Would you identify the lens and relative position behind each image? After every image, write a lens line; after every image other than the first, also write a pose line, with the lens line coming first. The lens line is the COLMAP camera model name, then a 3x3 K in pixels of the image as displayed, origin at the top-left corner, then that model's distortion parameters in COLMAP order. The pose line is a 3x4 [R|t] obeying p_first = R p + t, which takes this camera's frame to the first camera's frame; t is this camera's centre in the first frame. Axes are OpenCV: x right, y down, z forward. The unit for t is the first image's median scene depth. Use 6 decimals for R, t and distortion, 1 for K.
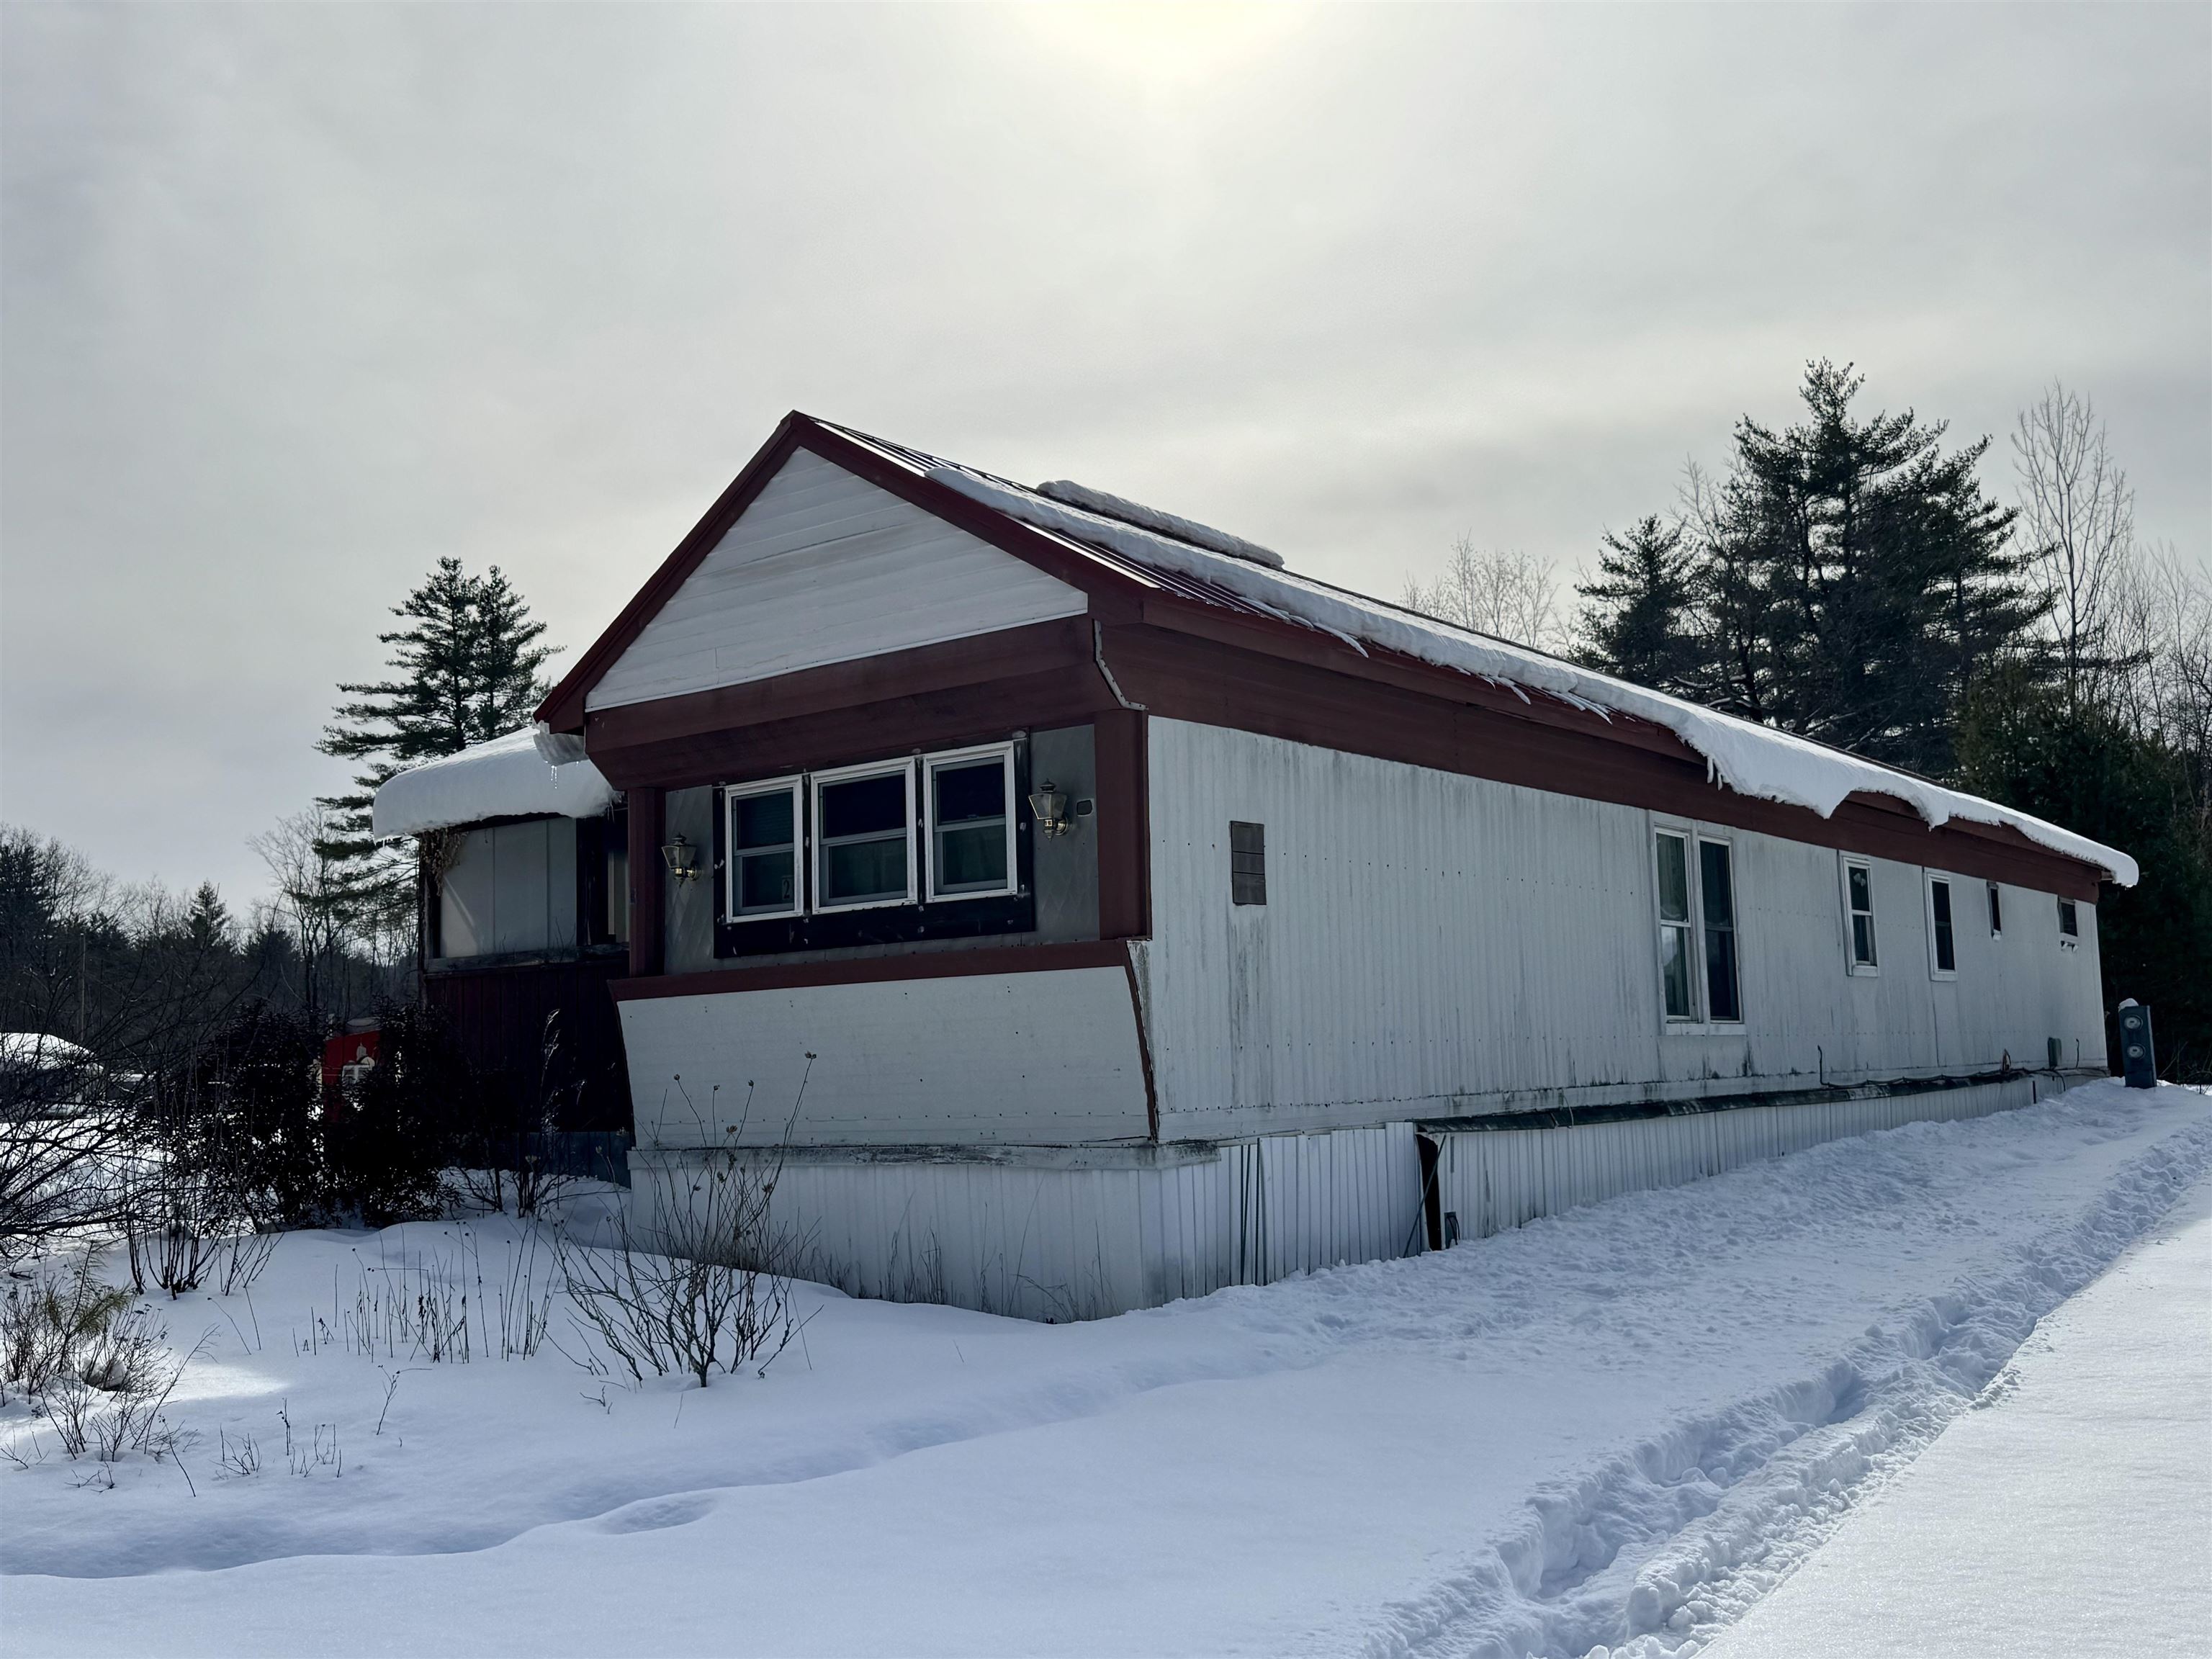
lens RADIAL K [[2151.9, 0, 1106.0], [0, 2151.9, 829.5], [0, 0, 1]] dist [0.048523, -0.000543]
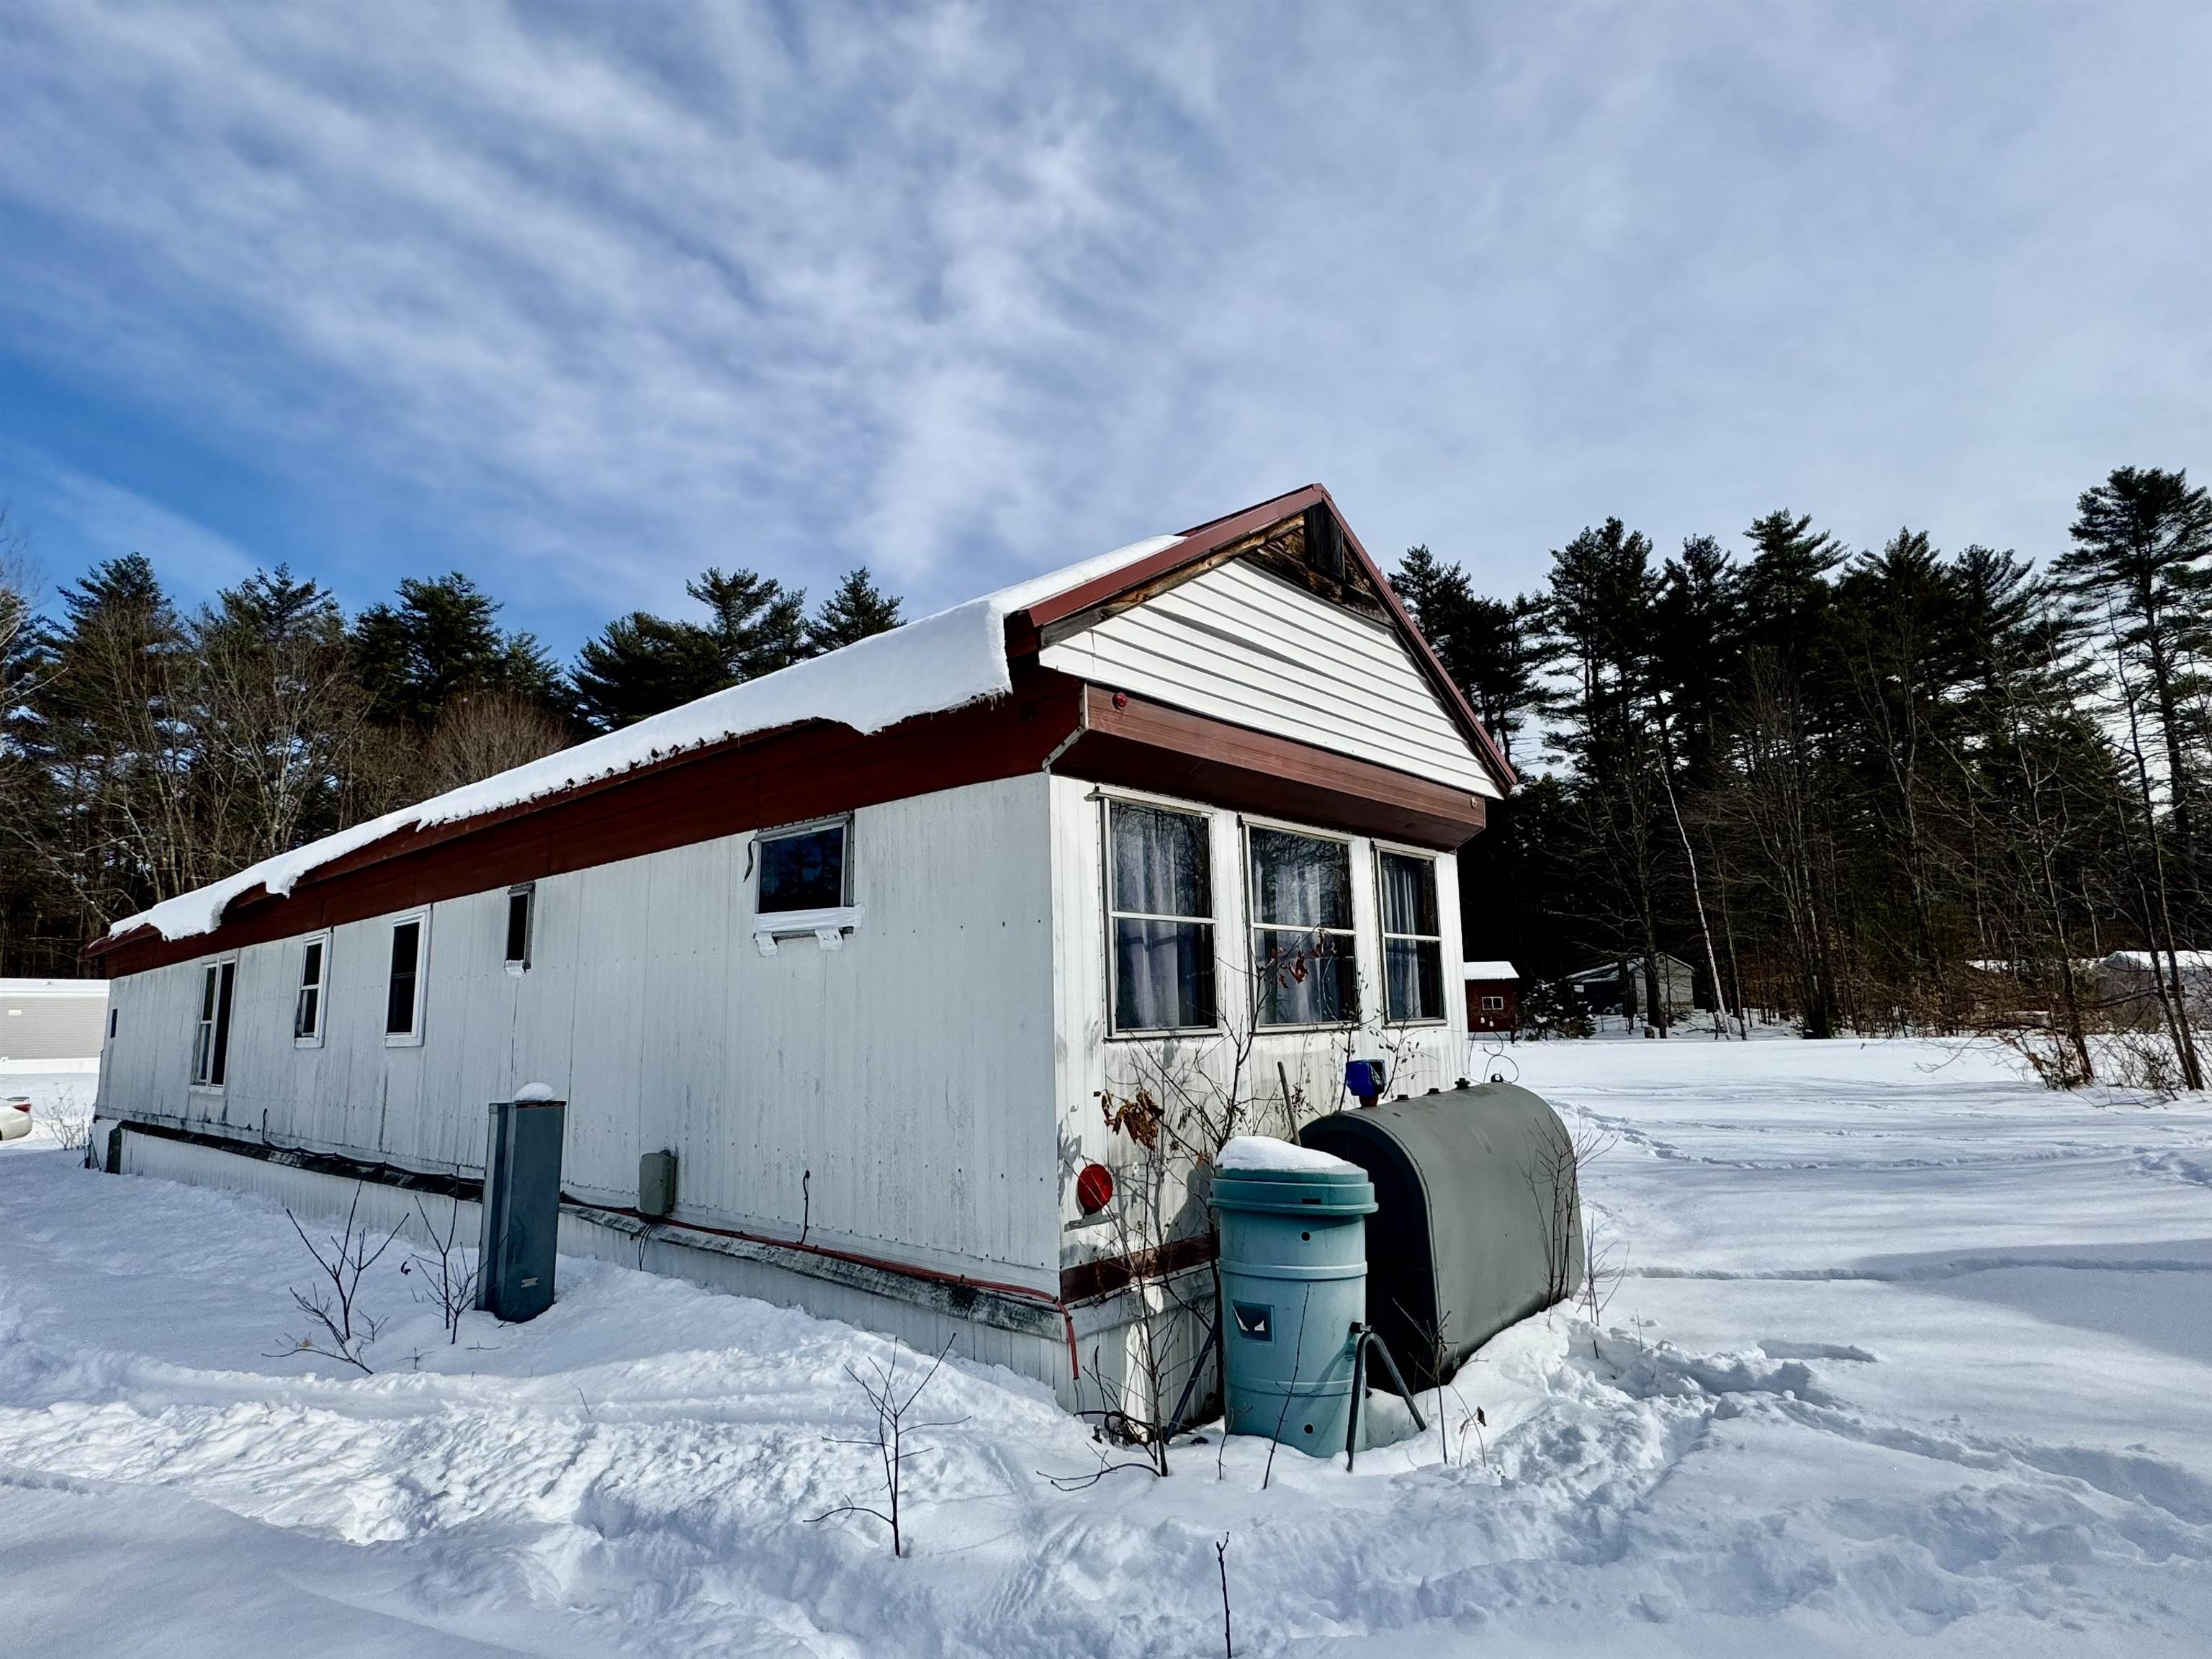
lens RADIAL K [[1160.4, 0, 1110.0], [0, 1160.4, 832.5], [0, 0, 1]] dist [-0.002798, 0.000174]
pose [[-0.101137, -0.124737, -0.987022, 0.882514], [0.140331, 0.980401, -0.138280, 0.097615], [0.984926, -0.152495, -0.081651, 1.446063]]
